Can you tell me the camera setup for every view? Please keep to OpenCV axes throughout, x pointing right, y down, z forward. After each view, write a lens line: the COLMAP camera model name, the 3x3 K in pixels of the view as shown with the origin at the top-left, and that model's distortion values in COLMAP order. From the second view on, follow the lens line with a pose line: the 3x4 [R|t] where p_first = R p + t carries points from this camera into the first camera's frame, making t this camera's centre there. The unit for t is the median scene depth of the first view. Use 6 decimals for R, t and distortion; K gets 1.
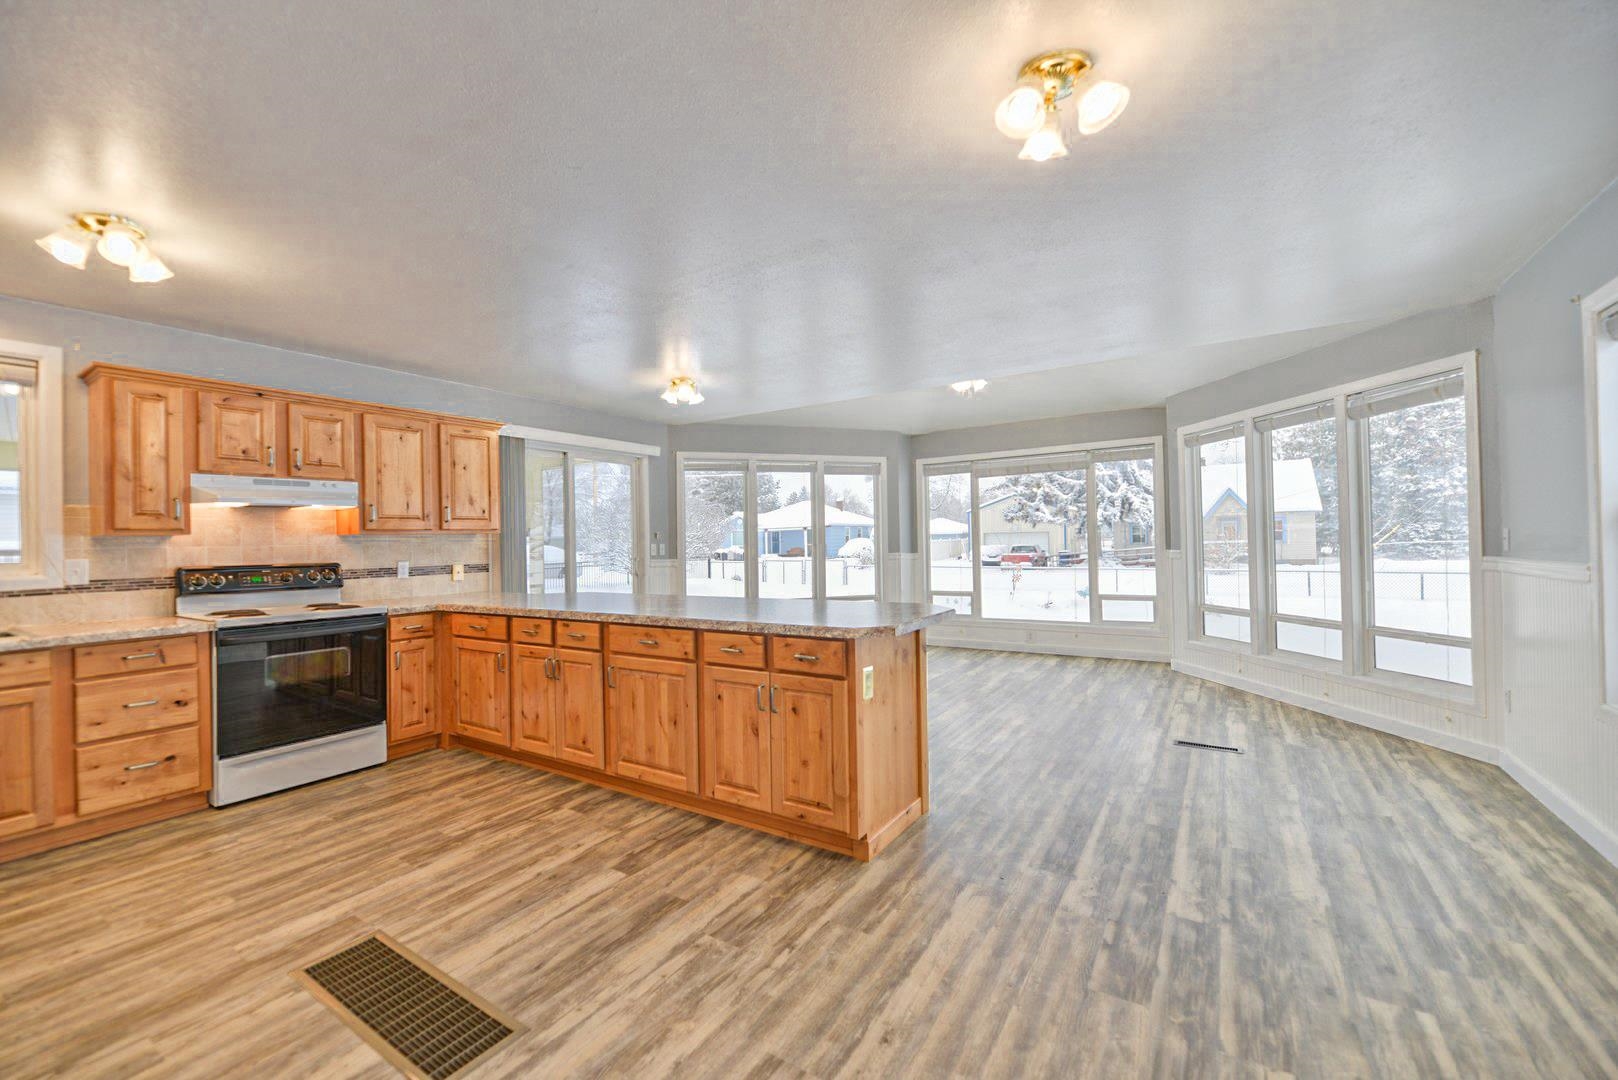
lens RADIAL K [[651.6, 0, 802.5], [0, 651.6, 536.4], [0, 0, 1]] dist [-0.001459, -0.002944]
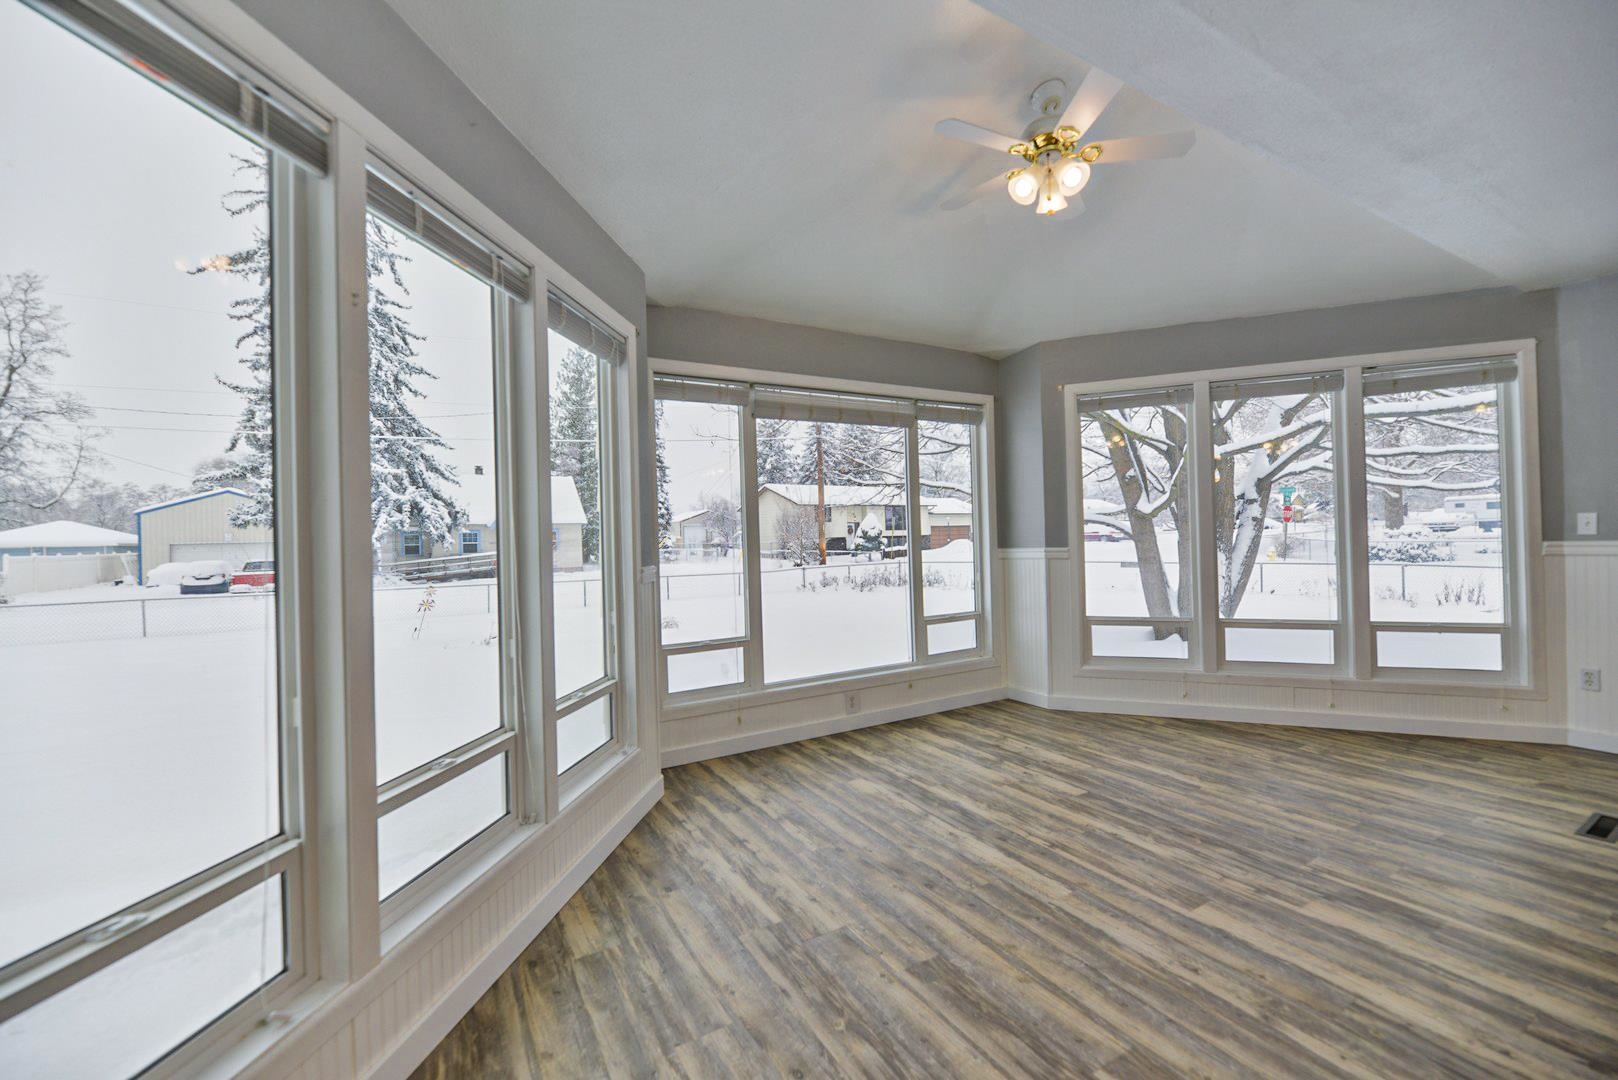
lens RADIAL K [[651.6, 0, 802.4], [0, 651.6, 534.2], [0, 0, 1]] dist [-0.001459, -0.002944]
pose [[0.453295, 0.013396, 0.891260, -0.187172], [0.007500, 0.999794, -0.018842, 0.014745], [-0.891329, 0.015225, 0.453101, 0.771751]]
